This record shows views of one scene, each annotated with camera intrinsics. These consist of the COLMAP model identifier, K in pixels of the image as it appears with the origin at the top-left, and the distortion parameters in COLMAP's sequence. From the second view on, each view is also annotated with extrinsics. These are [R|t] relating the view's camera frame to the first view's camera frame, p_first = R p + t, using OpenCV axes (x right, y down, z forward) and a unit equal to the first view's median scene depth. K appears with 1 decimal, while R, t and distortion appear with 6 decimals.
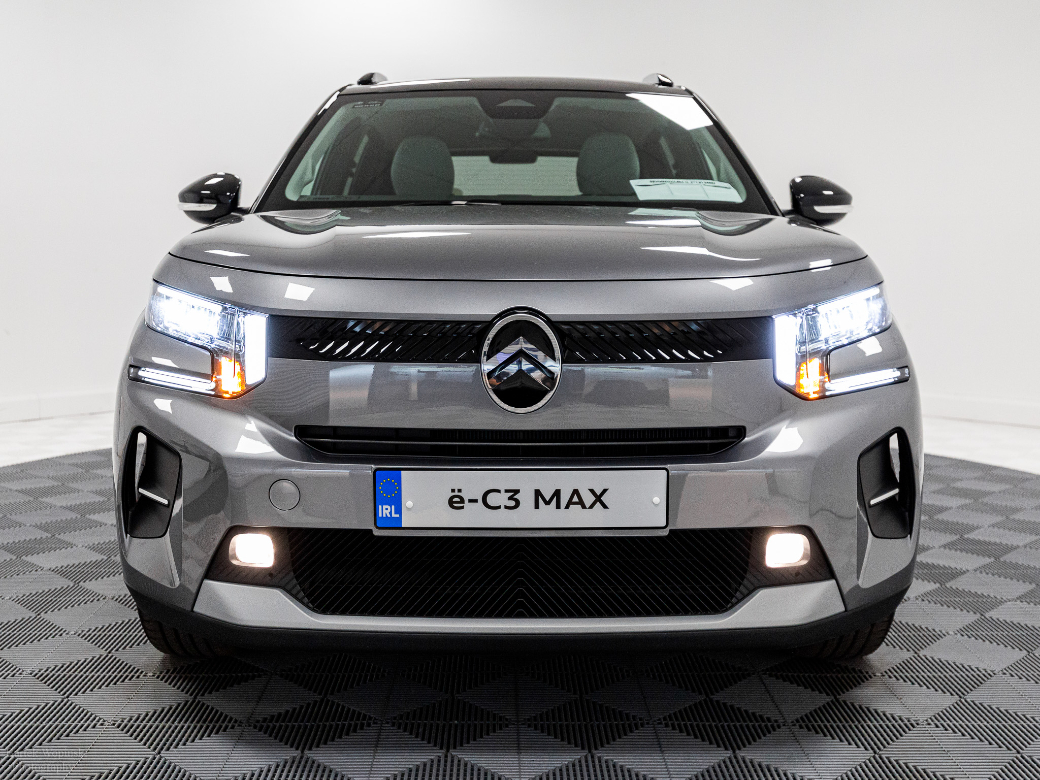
lens RADIAL K [[1115.4, 0, 520.0], [0, 1115.4, 390.0], [0, 0, 1]] dist [0.014433, -0.004037]
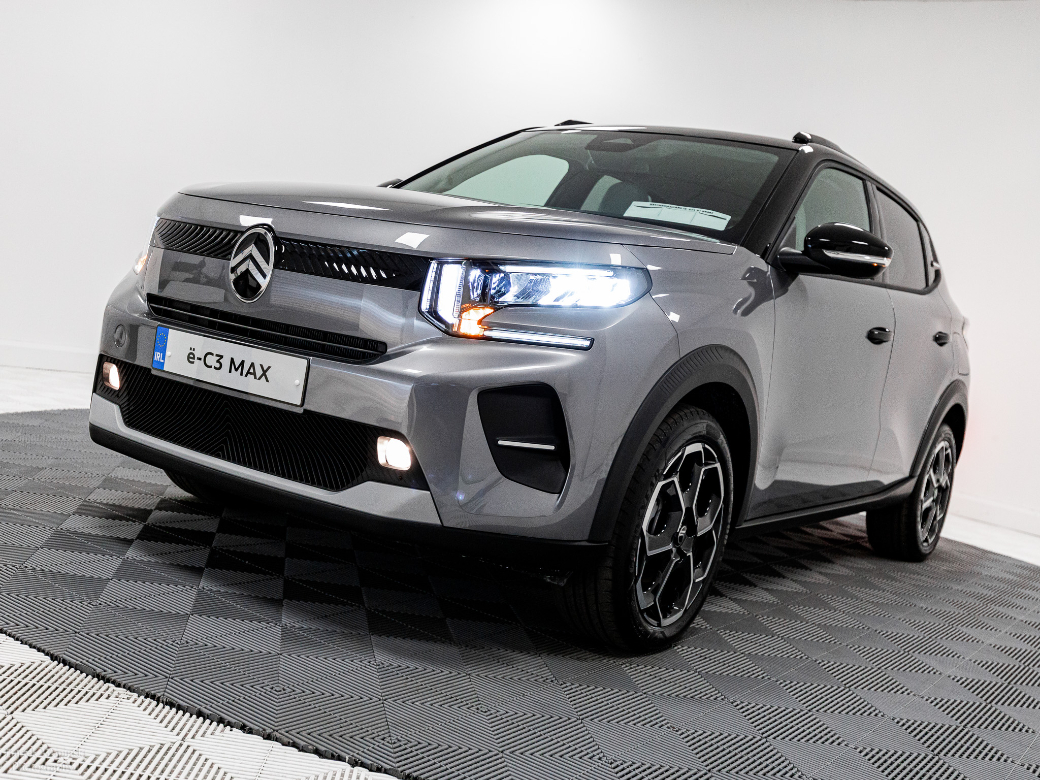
lens RADIAL K [[1115.4, 0, 520.0], [0, 1115.4, 390.0], [0, 0, 1]] dist [0.014433, -0.004037]
pose [[0.838007, 0.188174, -0.512186, 0.972748], [-0.237350, 0.970909, -0.031632, 0.086769], [0.491334, 0.148075, 0.858292, 0.045828]]
